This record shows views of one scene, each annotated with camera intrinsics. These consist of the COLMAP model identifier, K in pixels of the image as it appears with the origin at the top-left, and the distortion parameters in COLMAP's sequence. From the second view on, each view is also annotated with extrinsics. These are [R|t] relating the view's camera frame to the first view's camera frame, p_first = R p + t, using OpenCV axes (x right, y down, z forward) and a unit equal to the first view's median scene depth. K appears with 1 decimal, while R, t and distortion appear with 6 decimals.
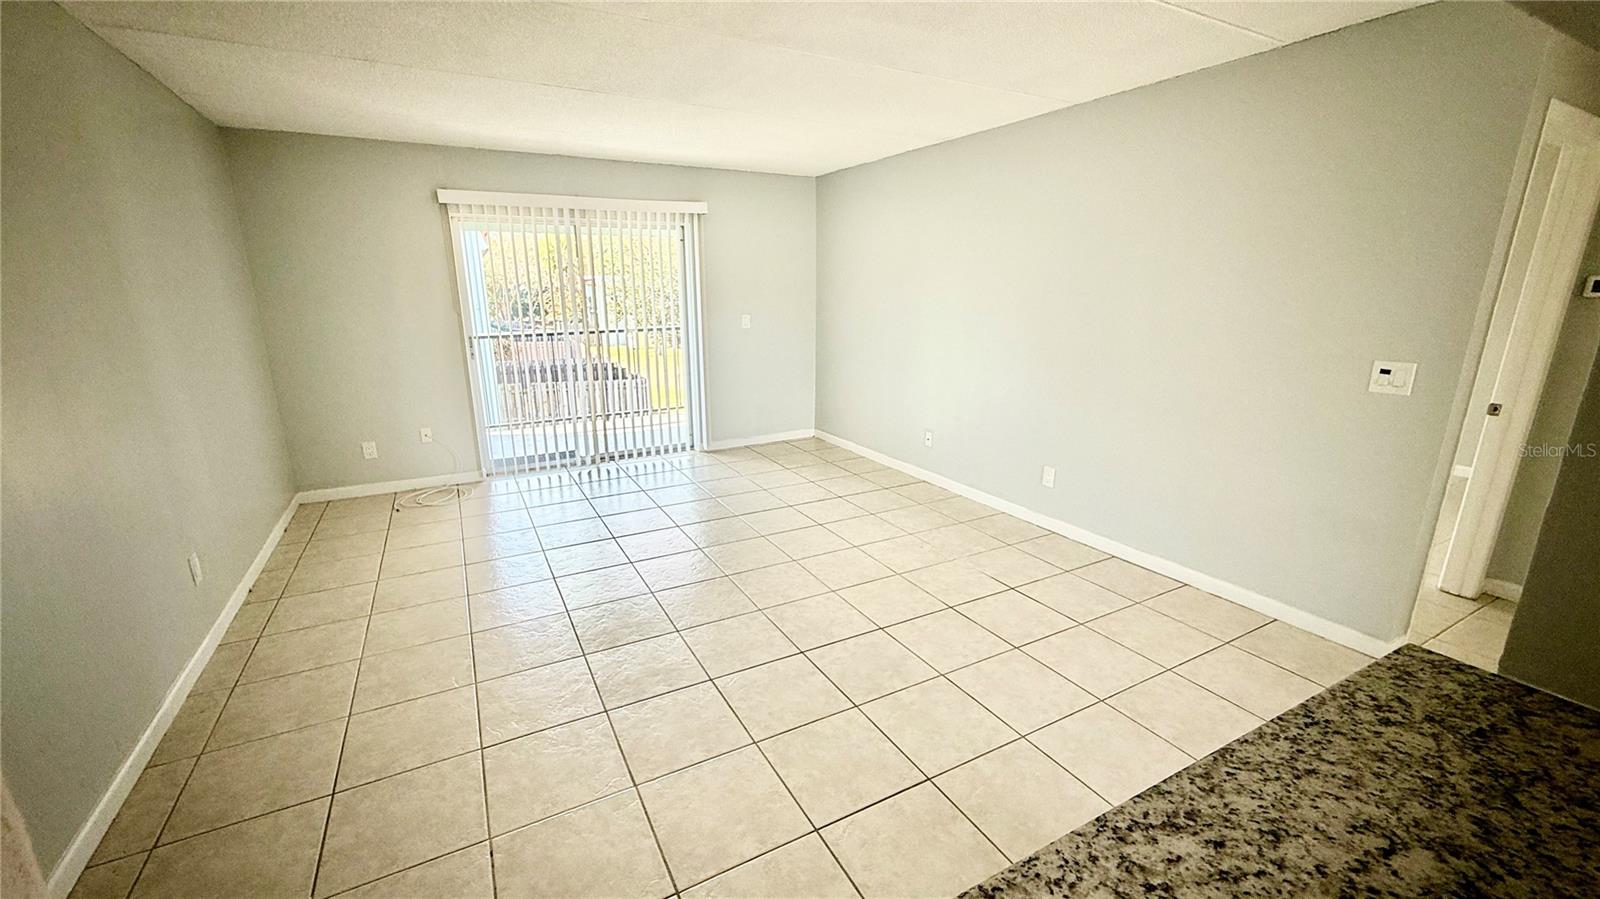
lens RADIAL K [[640.5, 0, 800.6], [0, 640.5, 457.1], [0, 0, 1]] dist [0.002989, 0.000032]
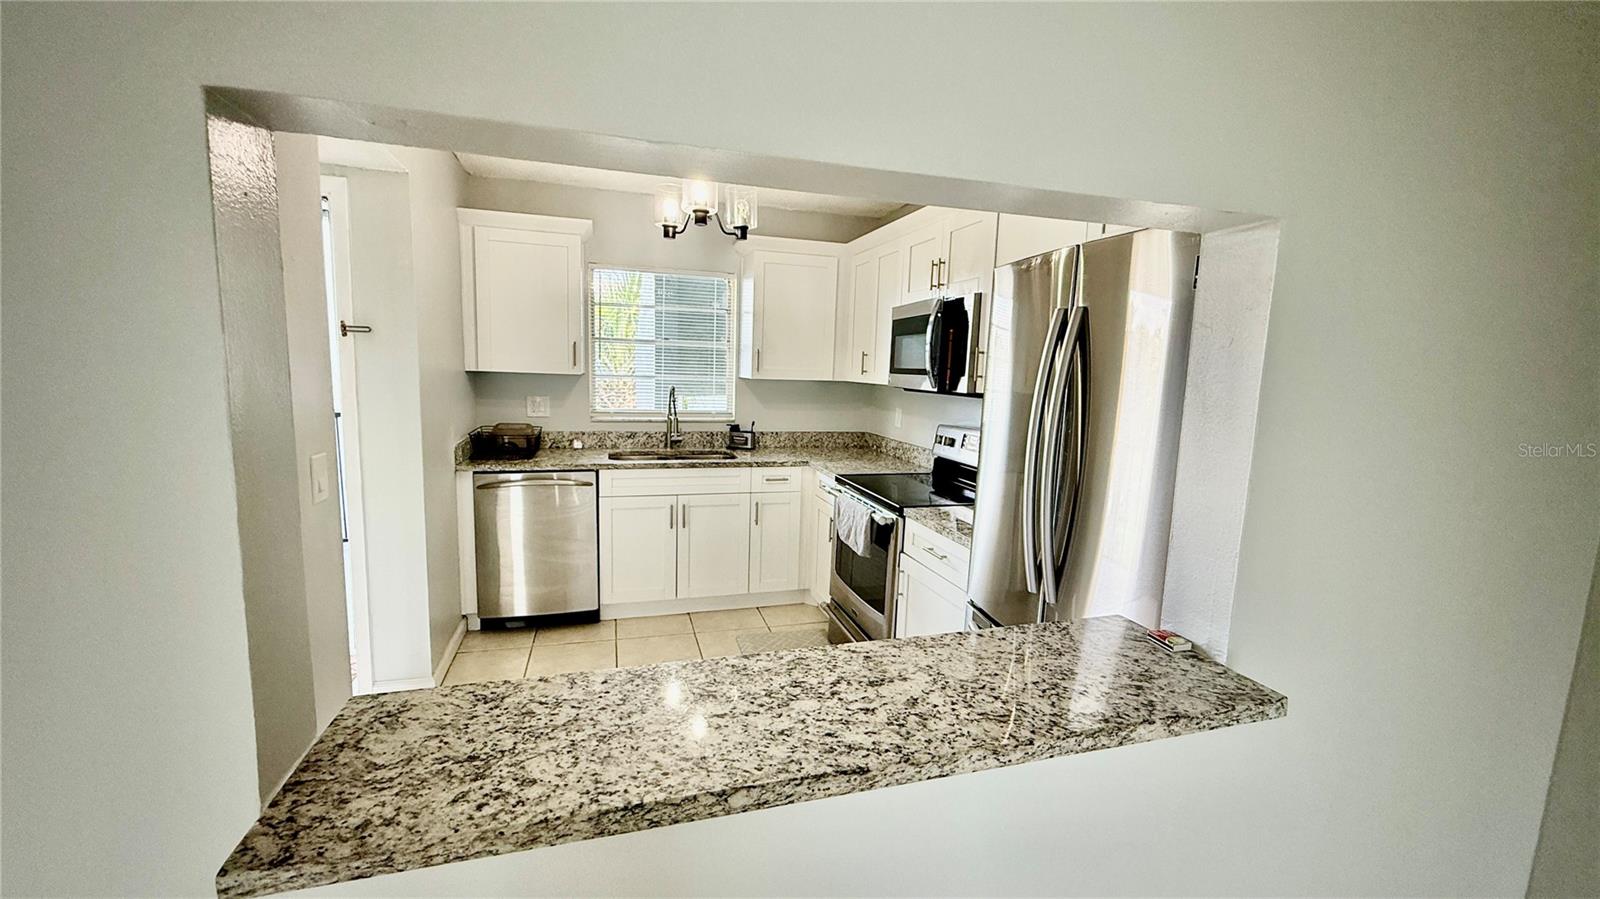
lens RADIAL K [[640.5, 0, 799.0], [0, 640.5, 451.5], [0, 0, 1]] dist [0.002989, 0.000032]
pose [[-0.978631, -0.054089, 0.198381, 0.364736], [0.024934, 0.926447, 0.375599, -0.361230], [-0.204105, 0.372520, -0.905301, 1.551516]]
